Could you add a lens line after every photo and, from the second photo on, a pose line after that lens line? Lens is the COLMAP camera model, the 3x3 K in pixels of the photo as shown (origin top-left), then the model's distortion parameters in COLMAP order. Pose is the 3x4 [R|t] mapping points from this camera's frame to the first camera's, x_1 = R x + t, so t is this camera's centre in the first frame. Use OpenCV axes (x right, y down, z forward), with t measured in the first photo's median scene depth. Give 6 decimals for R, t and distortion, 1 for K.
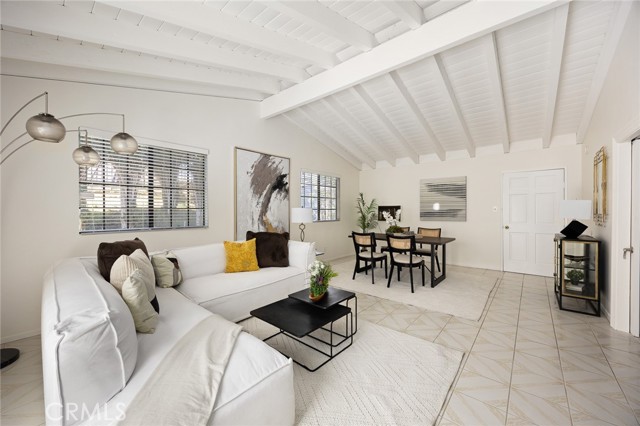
lens RADIAL K [[248.5, 0, 320.0], [0, 248.5, 213.0], [0, 0, 1]] dist [0.000499, -0.000014]
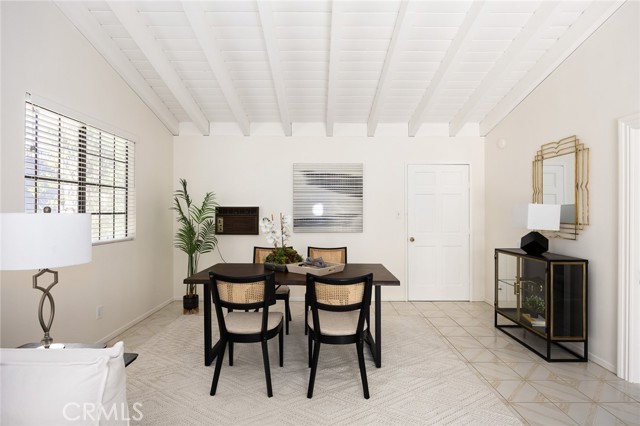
lens RADIAL K [[328.7, 0, 320.0], [0, 328.7, 213.0], [0, 0, 1]] dist [-0.000664, -0.000724]
pose [[0.759505, 0.001349, 0.650500, -0.067749], [0.003145, 0.999979, -0.005746, -0.014665], [-0.650493, 0.006410, 0.759485, 0.452165]]
